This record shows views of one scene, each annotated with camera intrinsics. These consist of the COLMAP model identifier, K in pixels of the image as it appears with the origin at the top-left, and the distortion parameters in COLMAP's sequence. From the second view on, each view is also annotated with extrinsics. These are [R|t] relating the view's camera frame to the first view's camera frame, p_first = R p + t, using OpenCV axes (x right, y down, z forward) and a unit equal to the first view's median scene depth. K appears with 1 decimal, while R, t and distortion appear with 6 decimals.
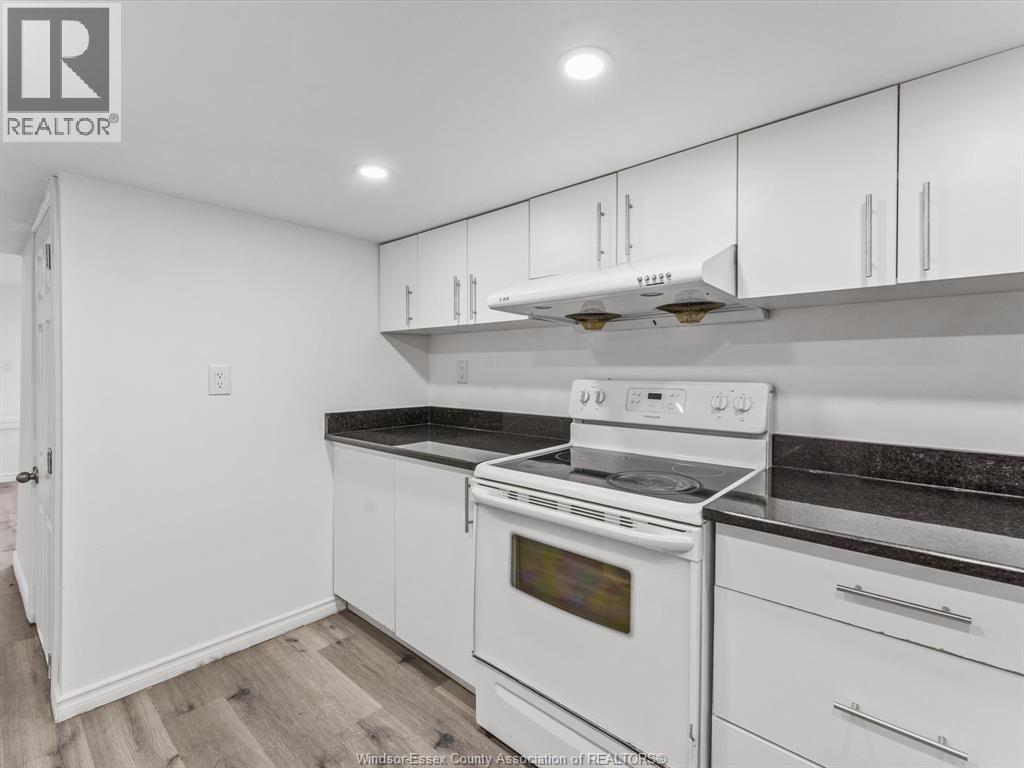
lens RADIAL K [[465.9, 0, 514.7], [0, 465.9, 381.2], [0, 0, 1]] dist [0.001132, 0.000622]
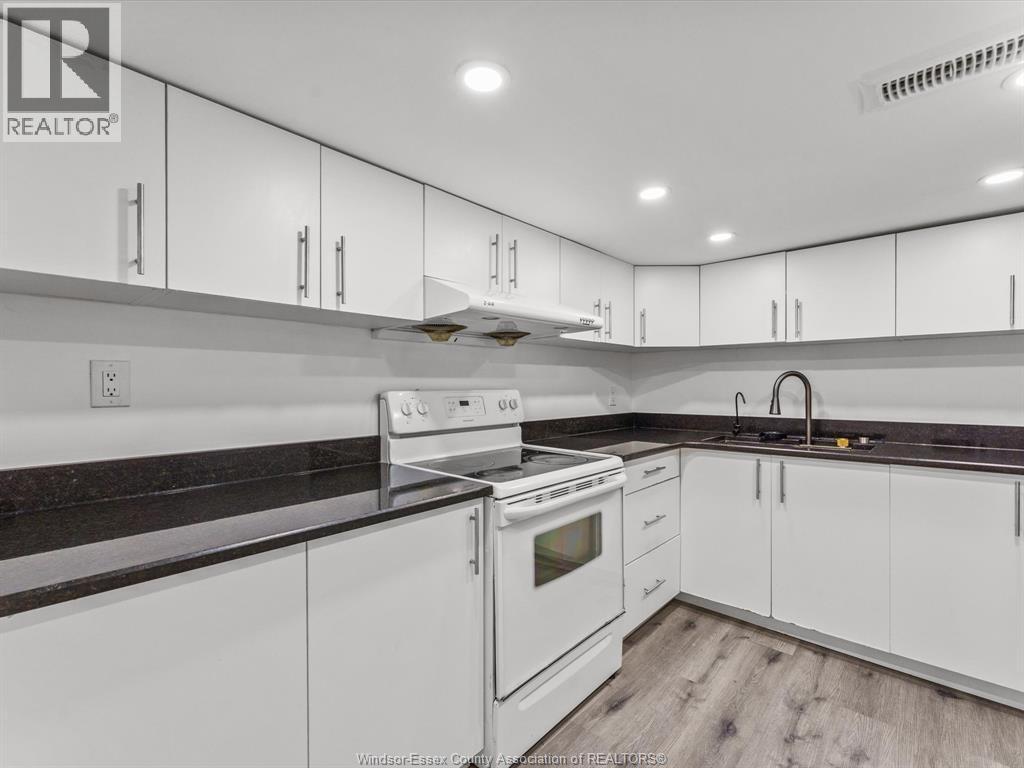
lens RADIAL K [[554.9, 0, 513.8], [0, 554.9, 387.1], [0, 0, 1]] dist [-0.000500, -0.000081]
pose [[-0.054914, -0.012441, 0.998414, -1.084113], [0.021595, 0.999674, 0.013645, -0.023741], [-0.998258, 0.022310, -0.054627, 0.964519]]
